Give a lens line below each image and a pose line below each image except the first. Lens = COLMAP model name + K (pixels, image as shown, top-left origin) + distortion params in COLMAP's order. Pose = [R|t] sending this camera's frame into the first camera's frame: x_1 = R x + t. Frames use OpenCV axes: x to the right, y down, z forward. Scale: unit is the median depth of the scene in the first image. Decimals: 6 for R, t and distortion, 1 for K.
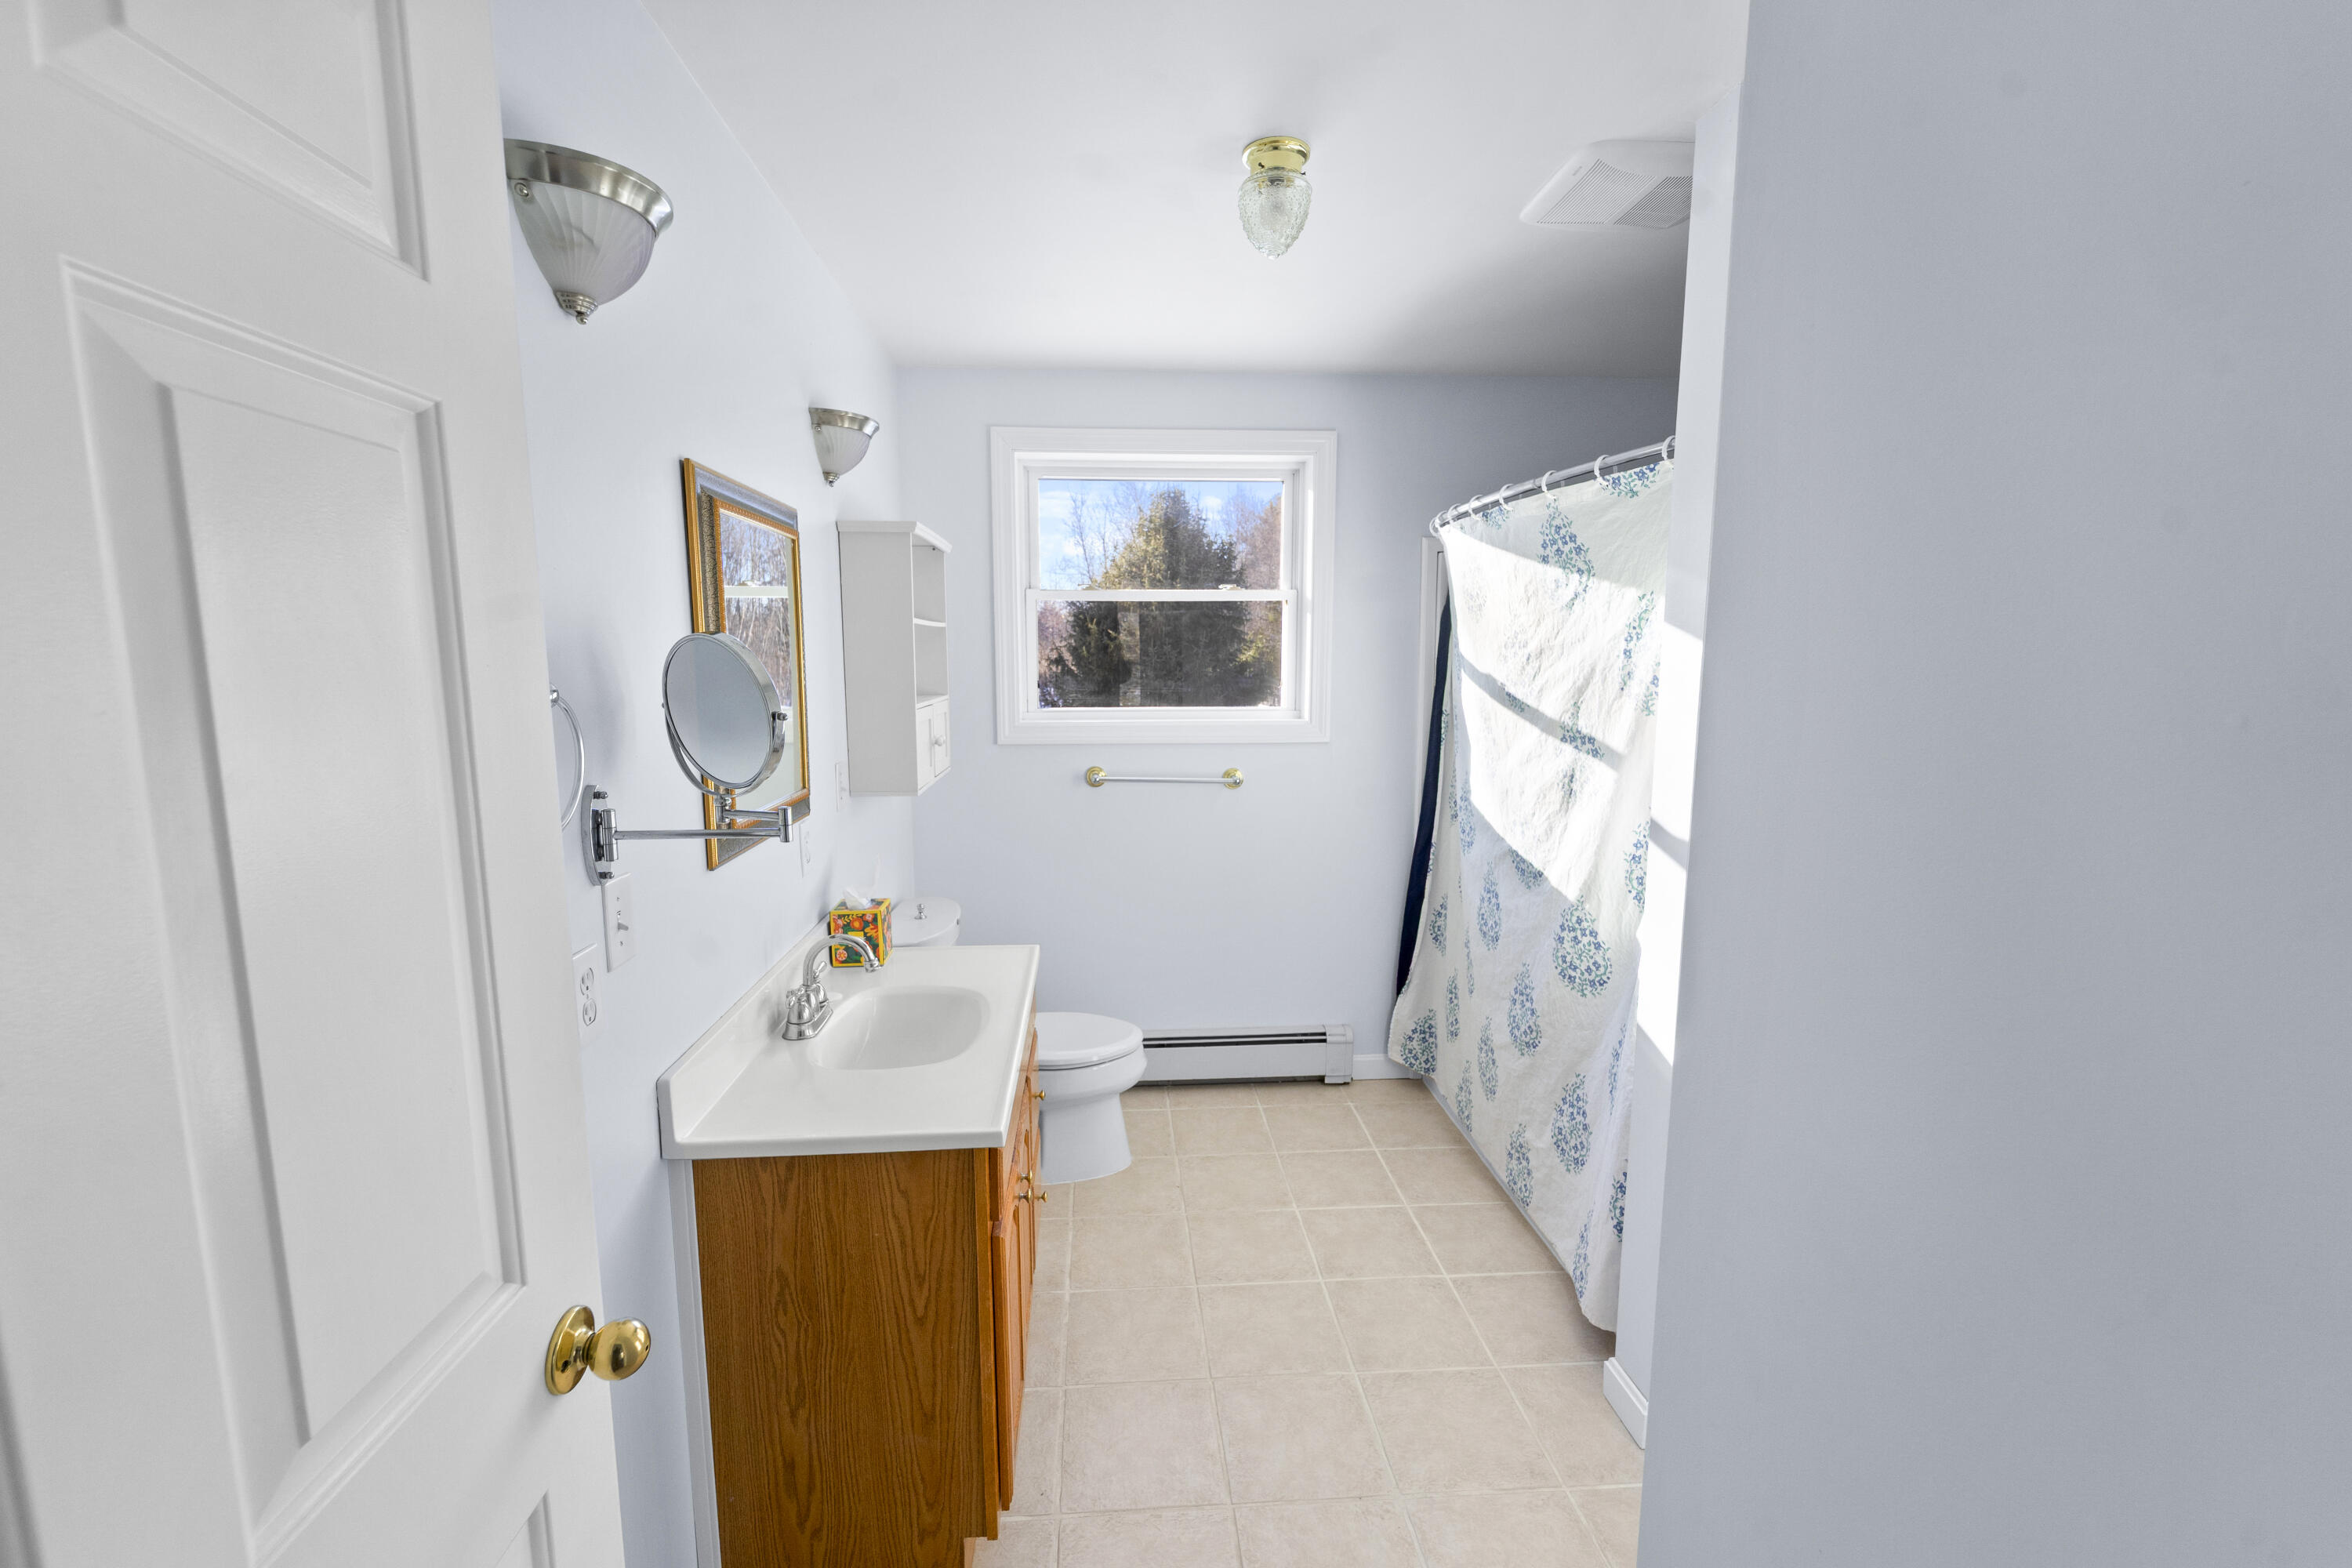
lens RADIAL K [[959.4, 0, 1176.0], [0, 959.4, 784.0], [0, 0, 1]] dist [0.000537, -0.000168]
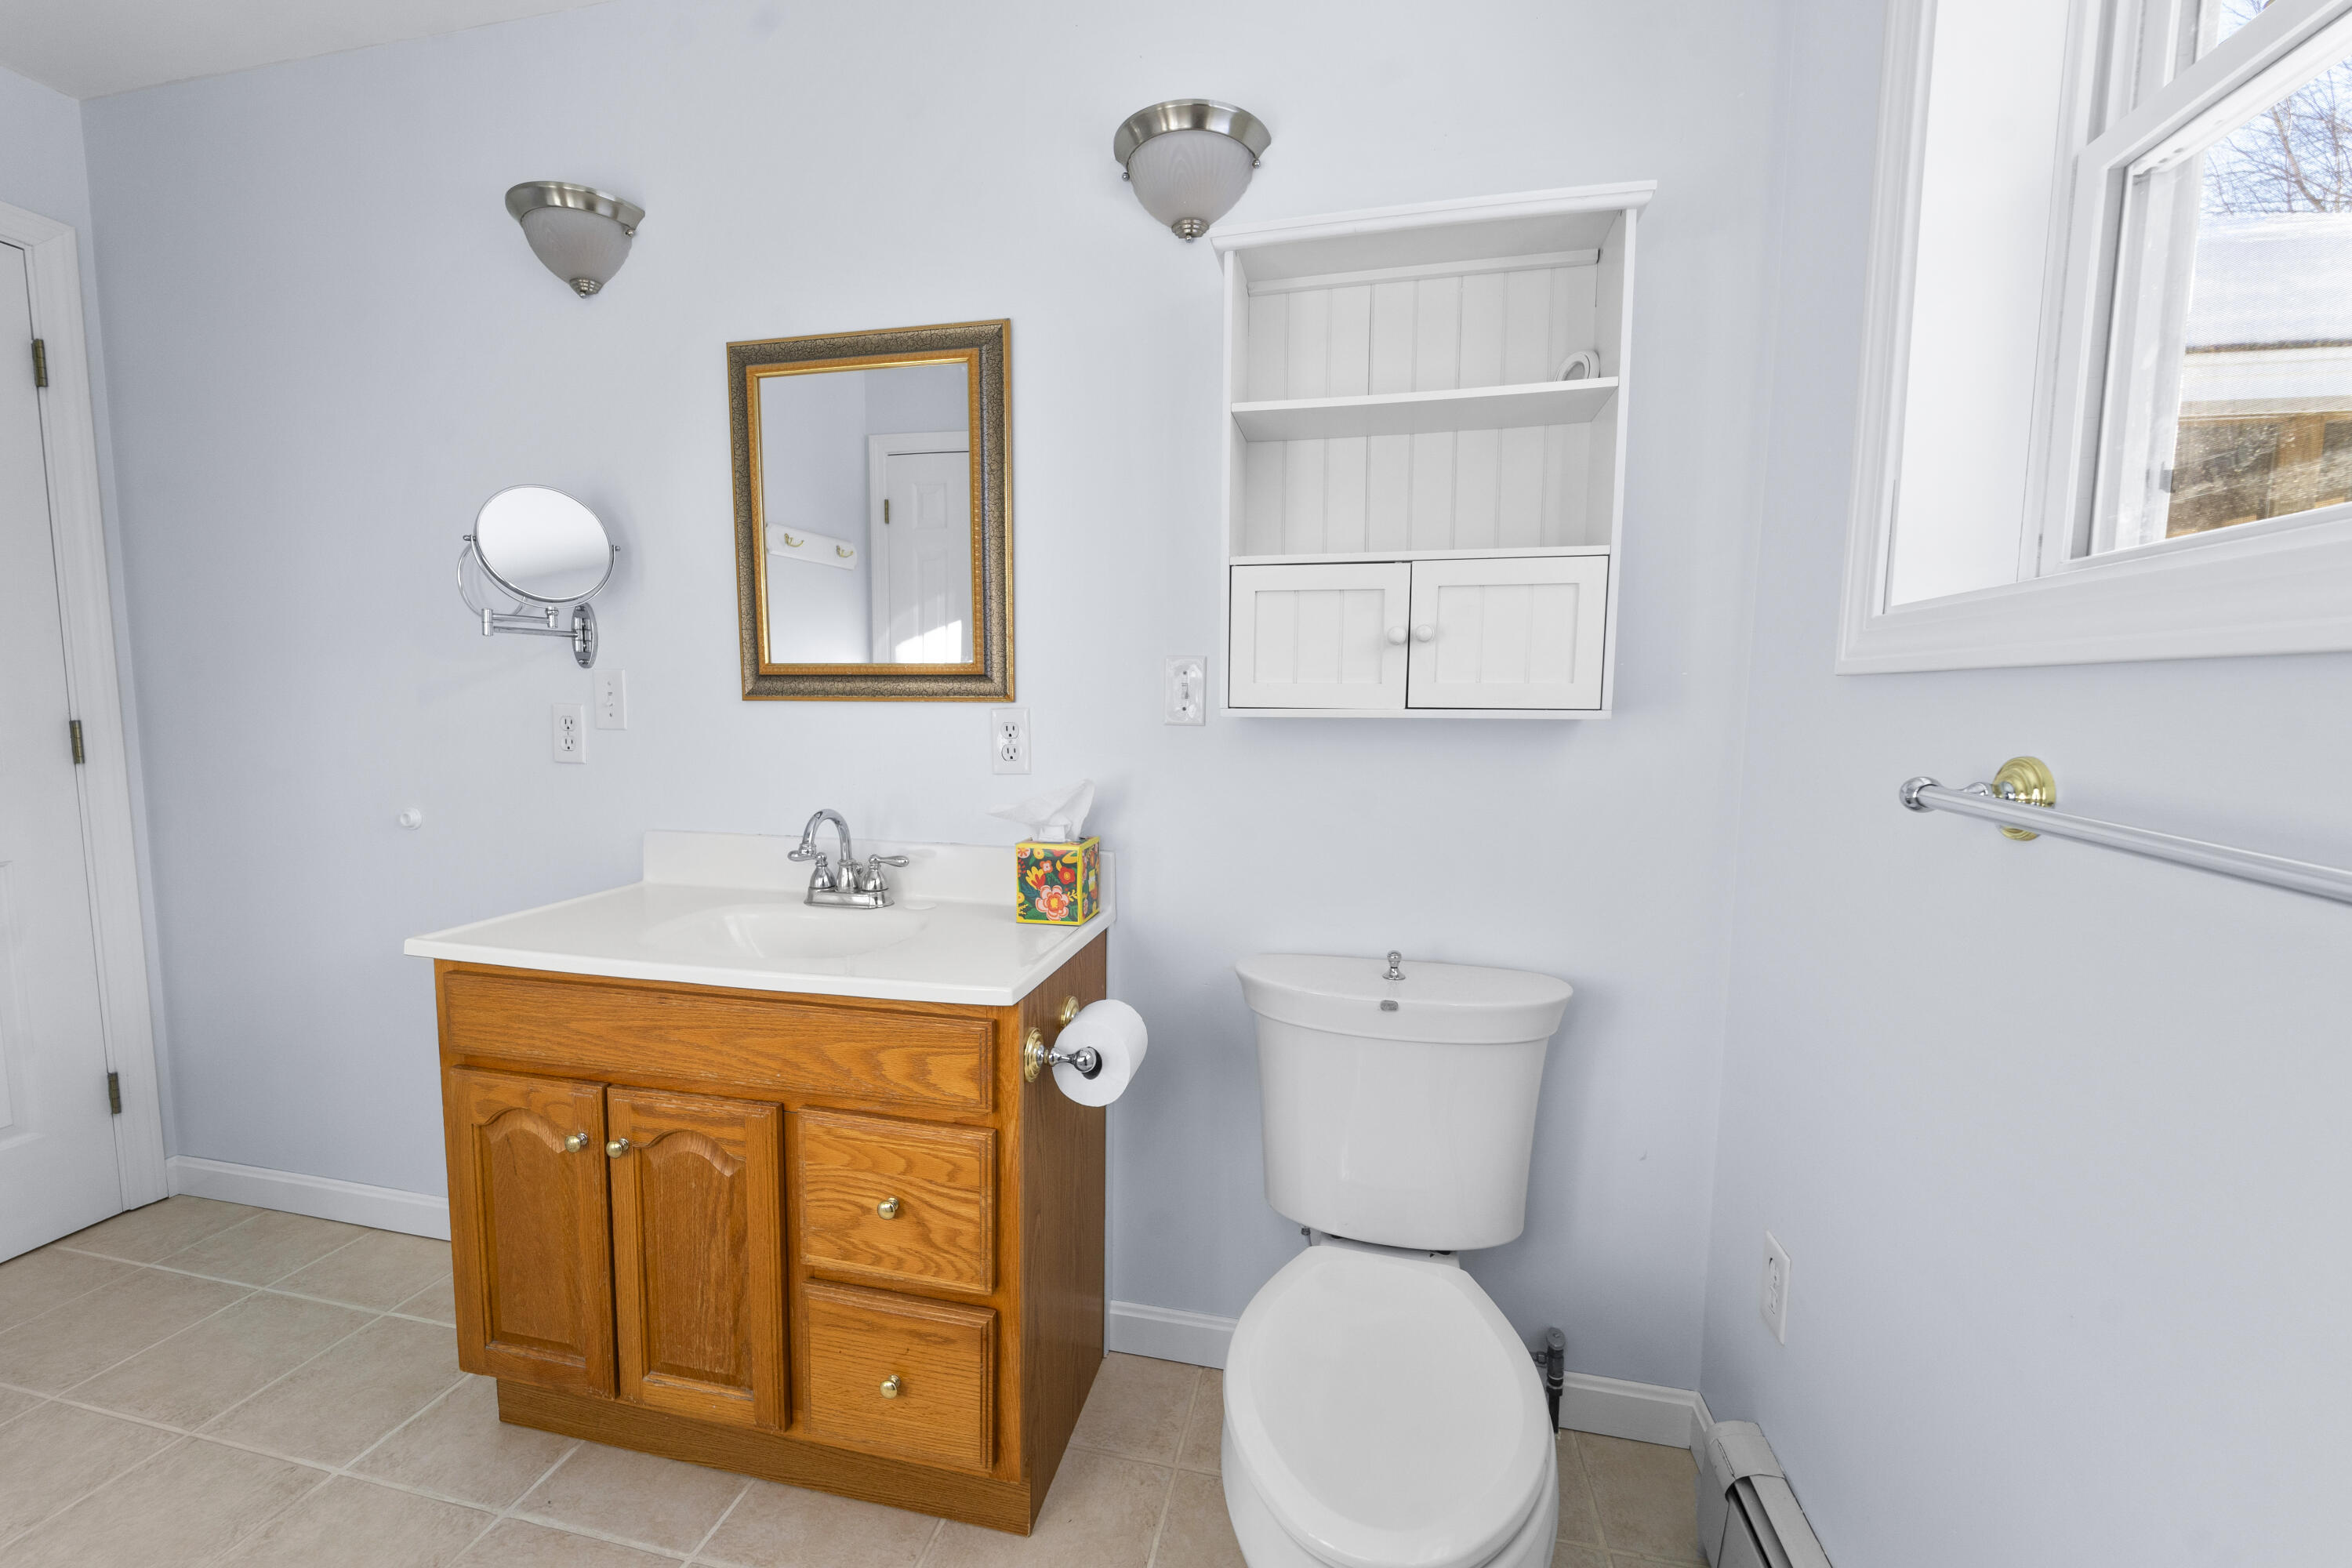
lens RADIAL K [[954.7, 0, 1162.9], [0, 954.7, 776.5], [0, 0, 1]] dist [0.000432, -0.000821]
pose [[-0.299826, 0.089565, -0.949780, 0.283757], [-0.131148, 0.982261, 0.134028, -0.024257], [0.944936, 0.164747, -0.282761, 1.096898]]
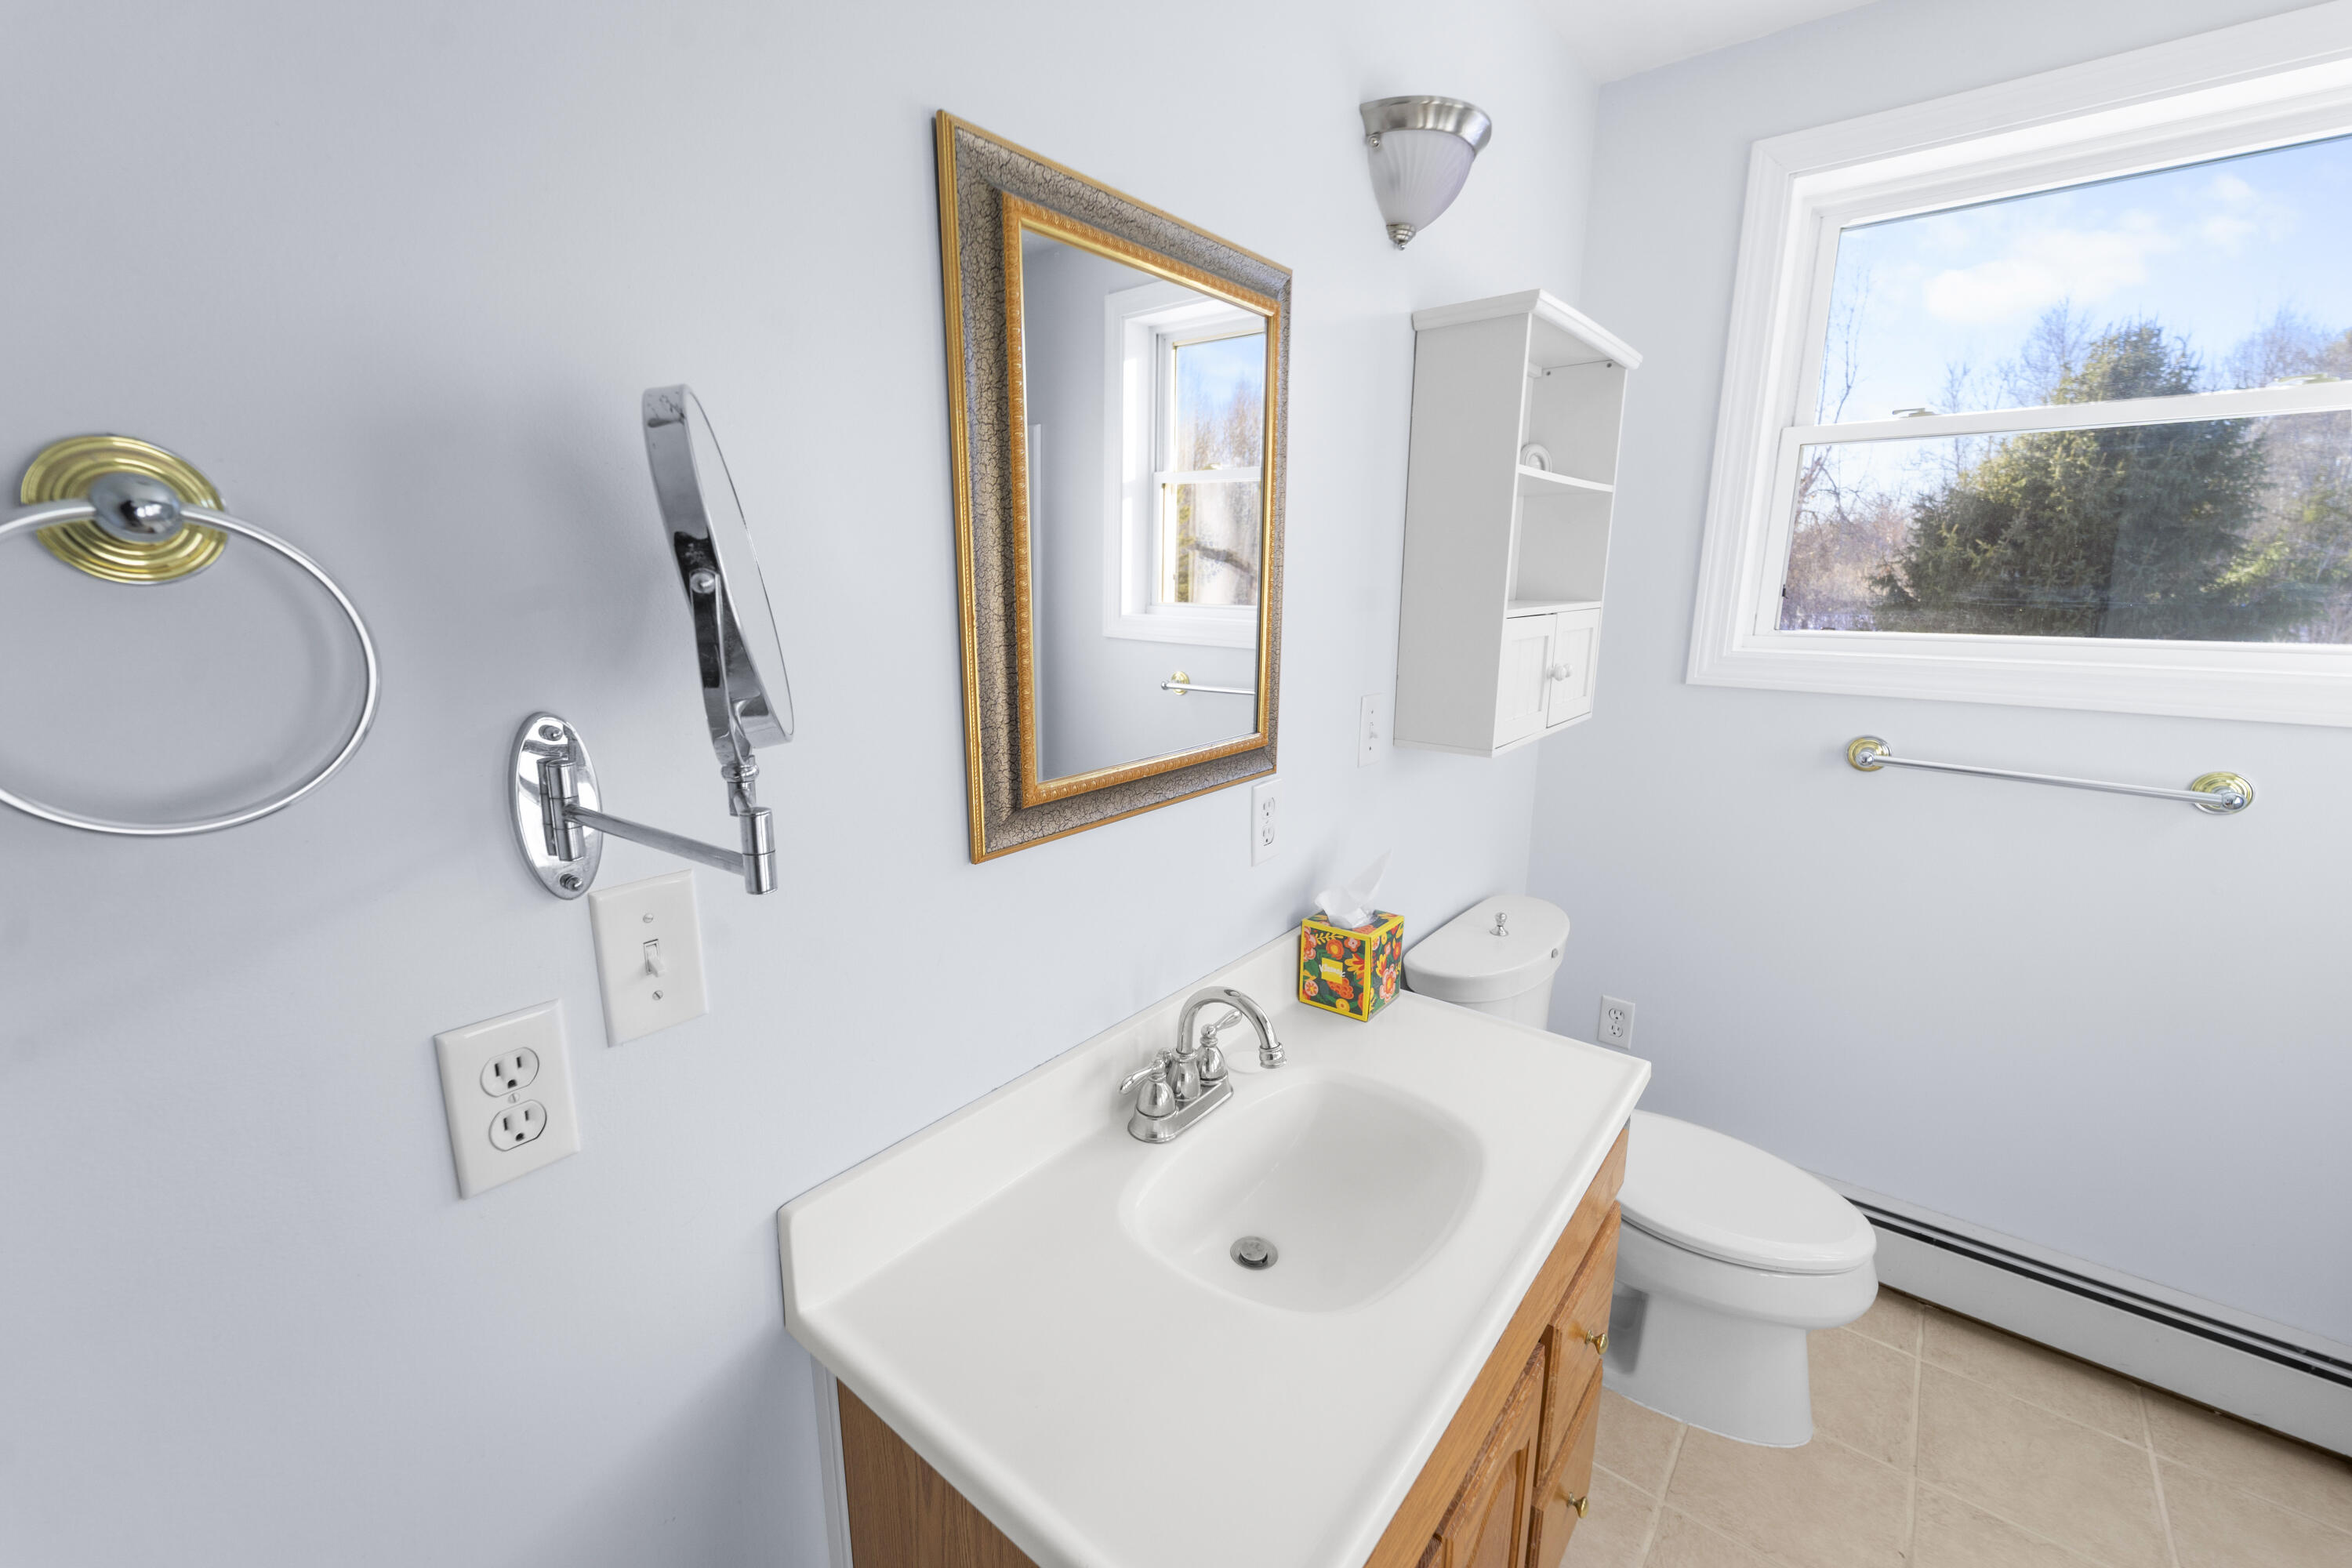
lens RADIAL K [[943.6, 0, 1161.1], [0, 943.6, 782.4], [0, 0, 1]] dist [0.001478, -0.000628]
pose [[0.720434, 0.150553, -0.676985, -0.004513], [-0.093314, 0.988319, 0.120488, -0.024971], [0.687217, -0.023631, 0.726068, 0.389274]]
